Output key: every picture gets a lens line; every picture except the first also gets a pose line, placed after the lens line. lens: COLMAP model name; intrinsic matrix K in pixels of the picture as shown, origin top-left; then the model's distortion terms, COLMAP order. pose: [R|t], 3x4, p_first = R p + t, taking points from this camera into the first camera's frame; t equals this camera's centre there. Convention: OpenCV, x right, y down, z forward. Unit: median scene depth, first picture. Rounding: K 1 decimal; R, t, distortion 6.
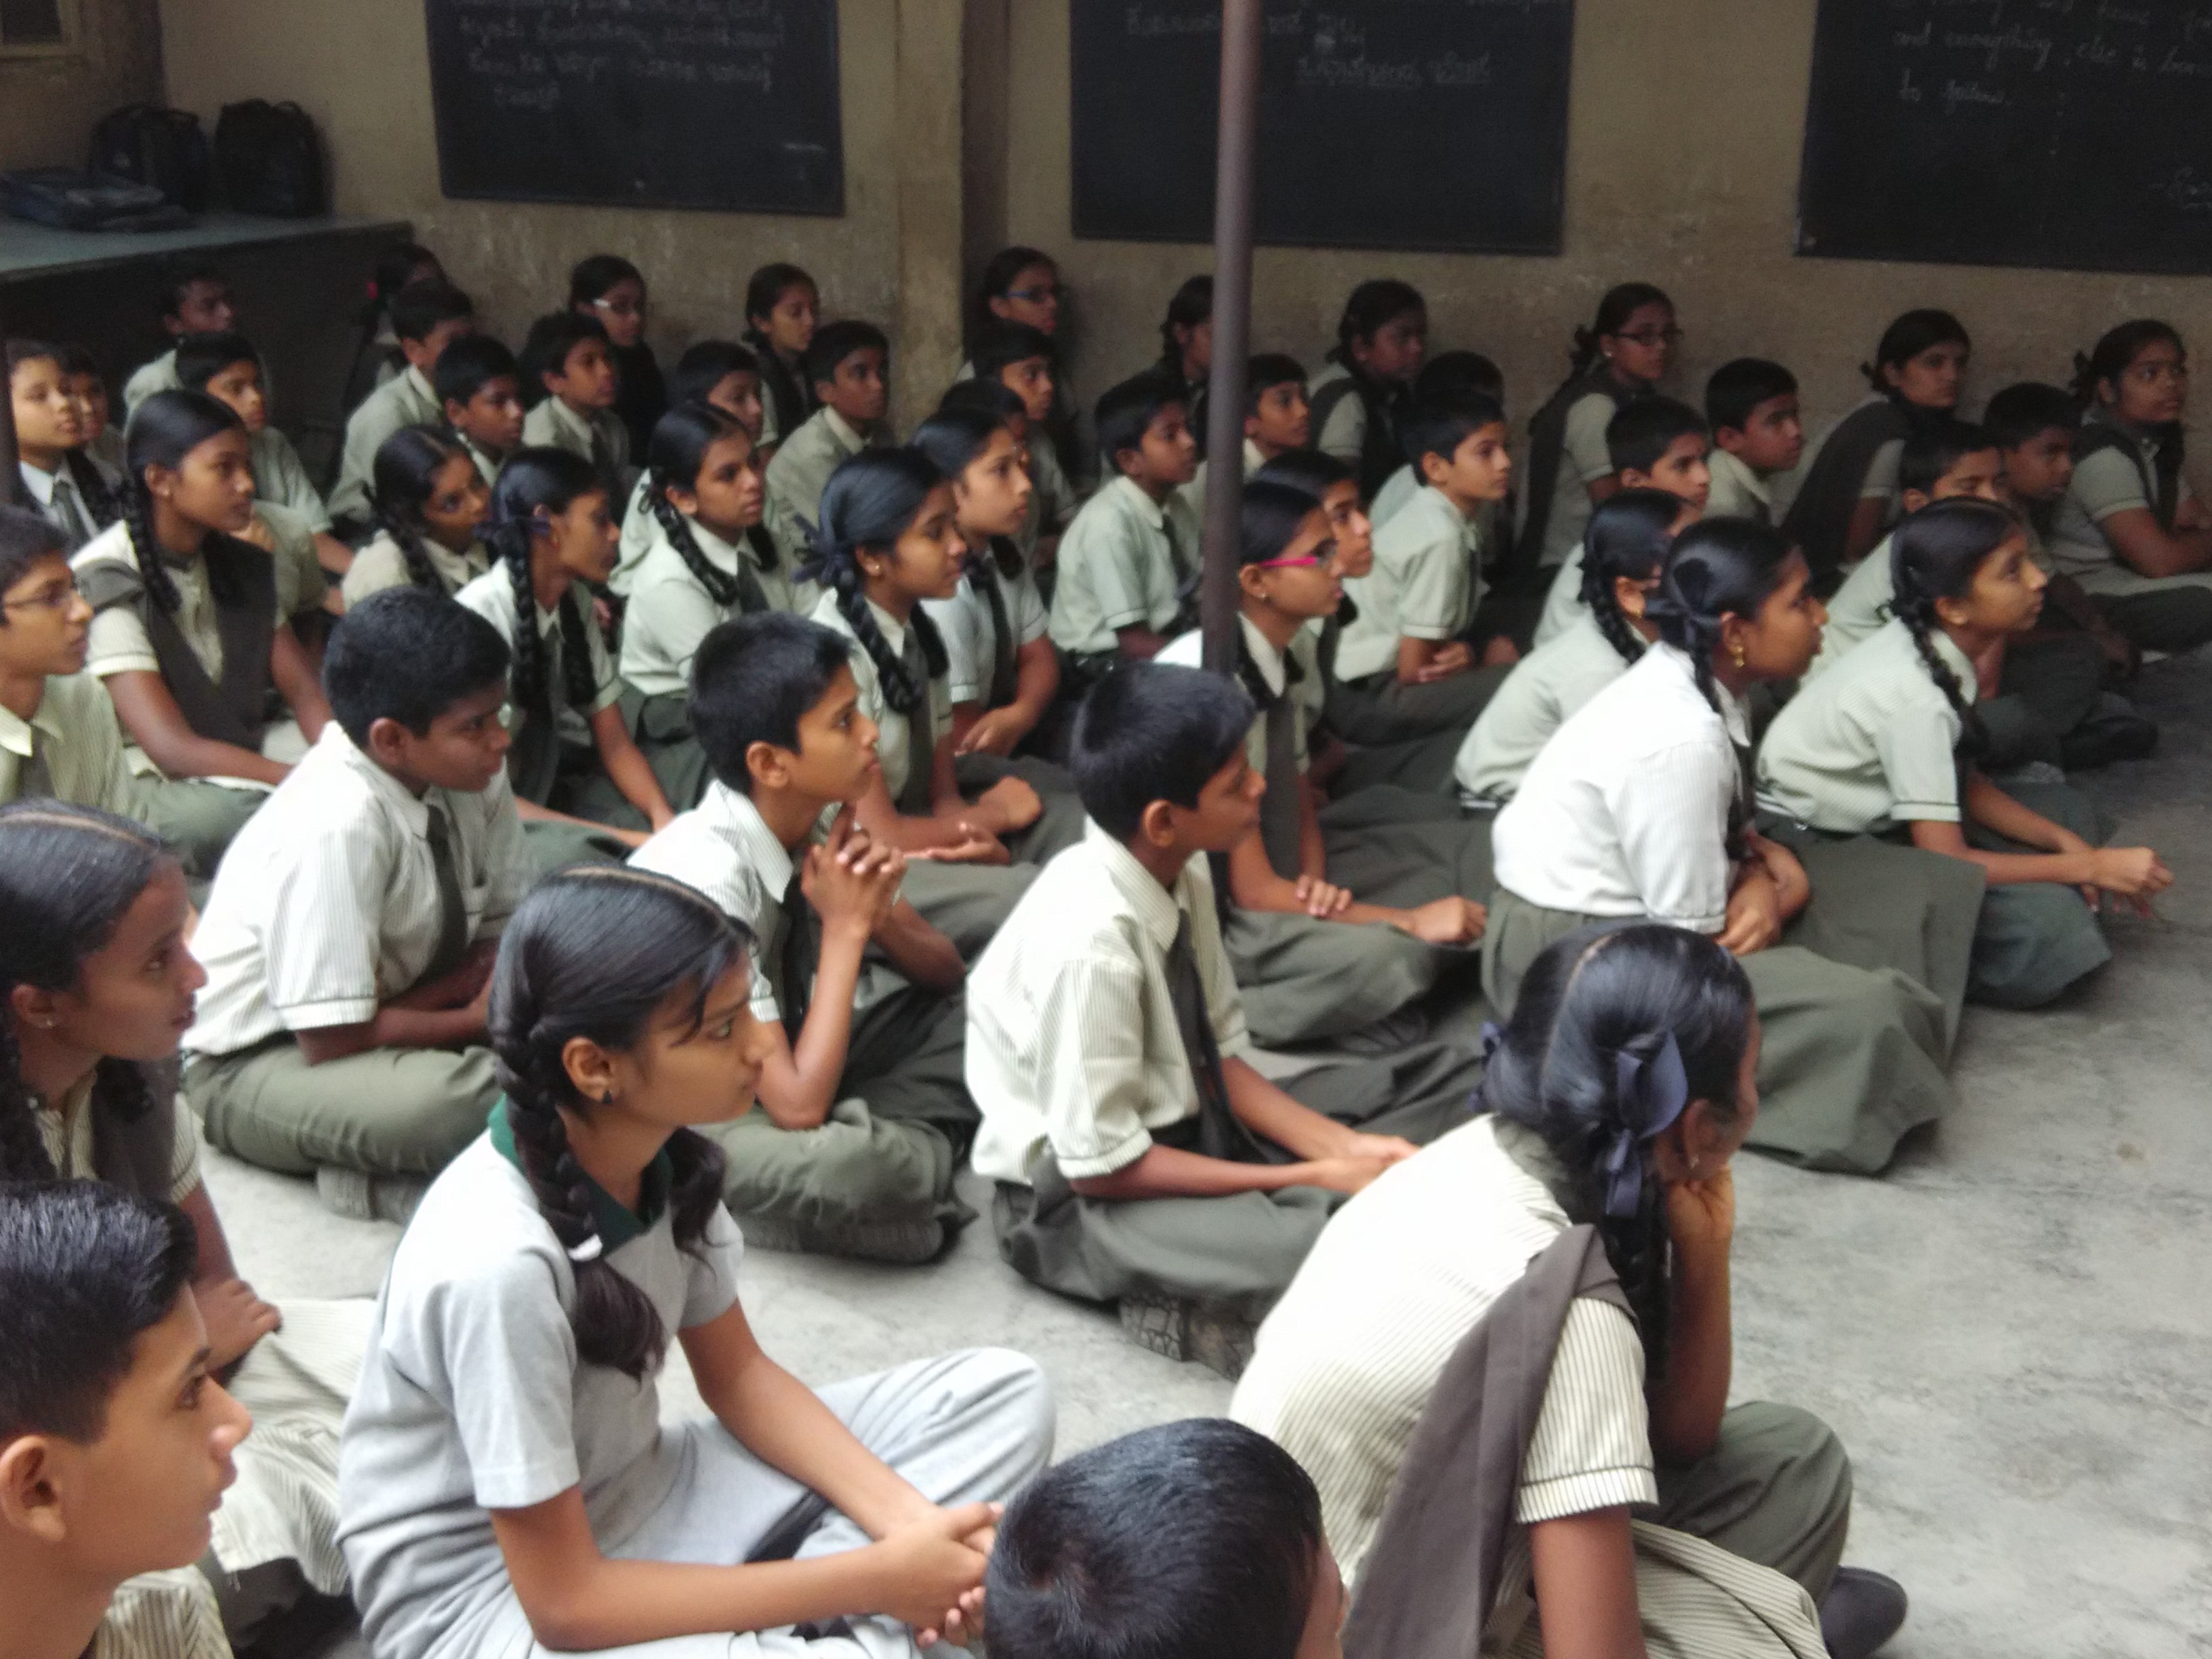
lens RADIAL K [[2728.8, 0, 1110.5], [0, 2728.8, 838.2], [0, 0, 1]] dist [0.025637, 0.000000]
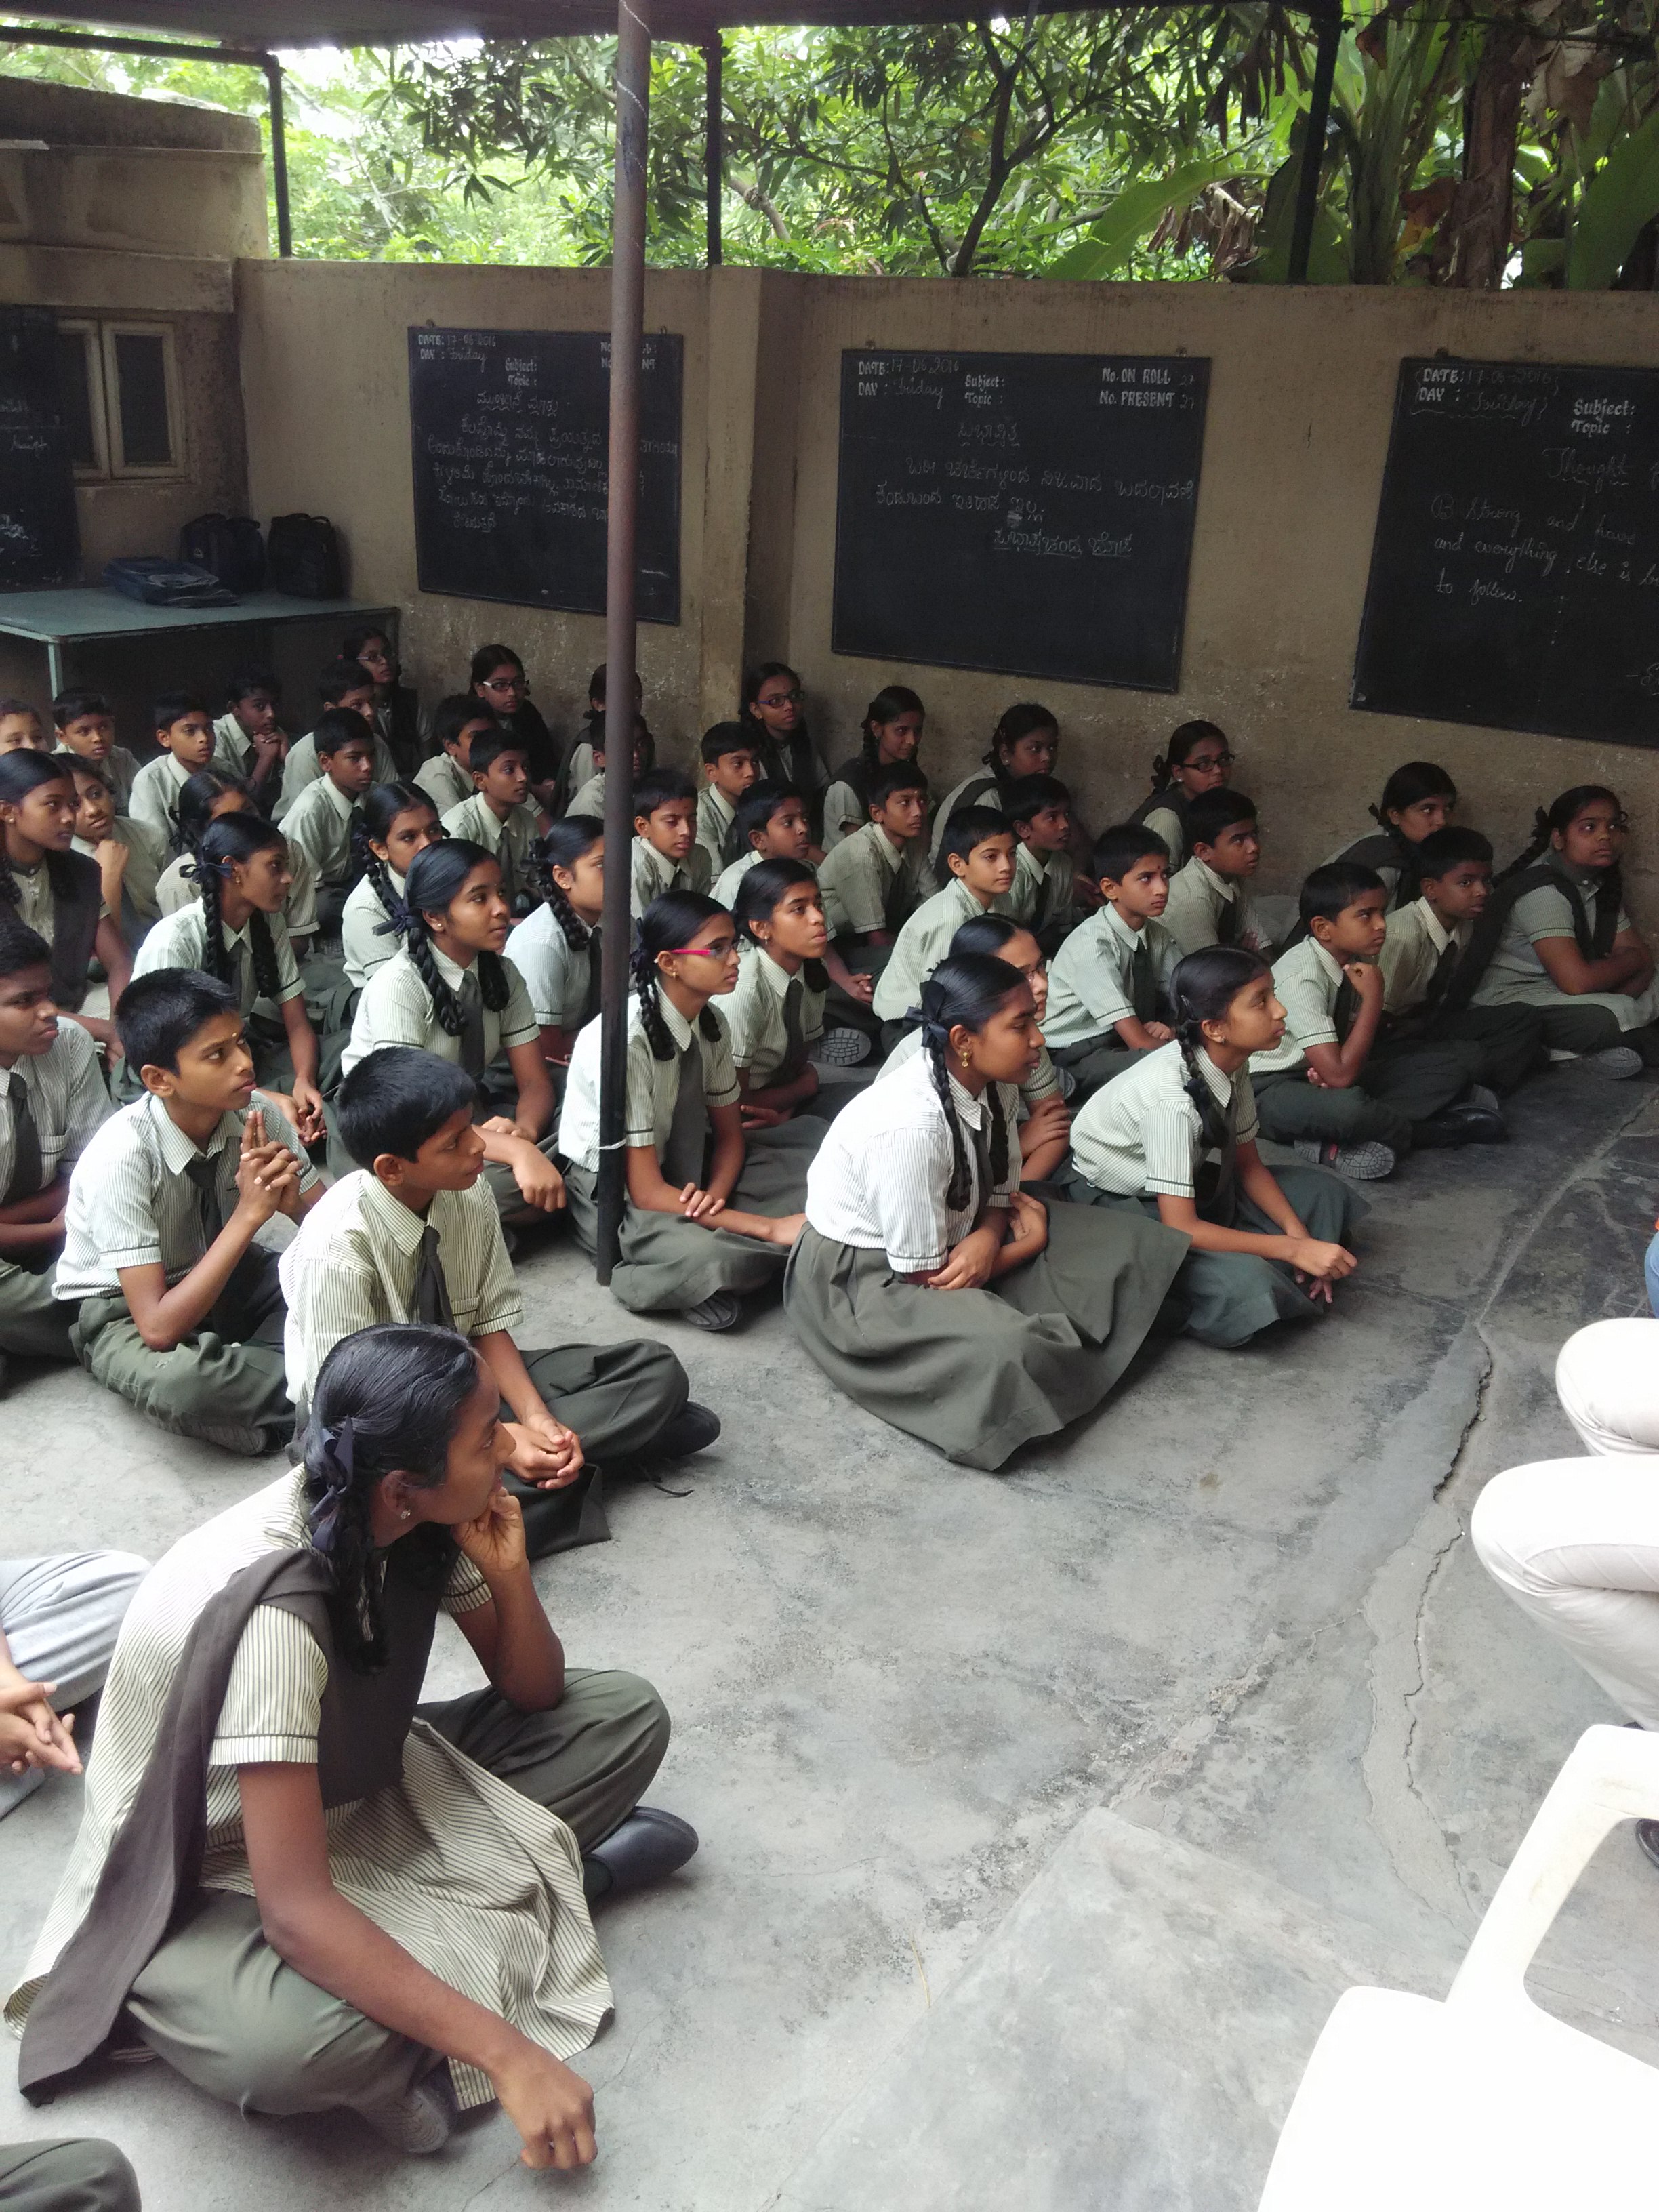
lens RADIAL K [[2016.7, 0, 822.2], [0, 2016.7, 1106.1], [0, 0, 1]] dist [0.021935, 0.000000]
pose [[0.980218, 0.100357, -0.170589, 0.206852], [-0.094276, 0.994599, 0.043404, -0.050967], [0.174023, -0.026463, 0.984386, 0.028590]]
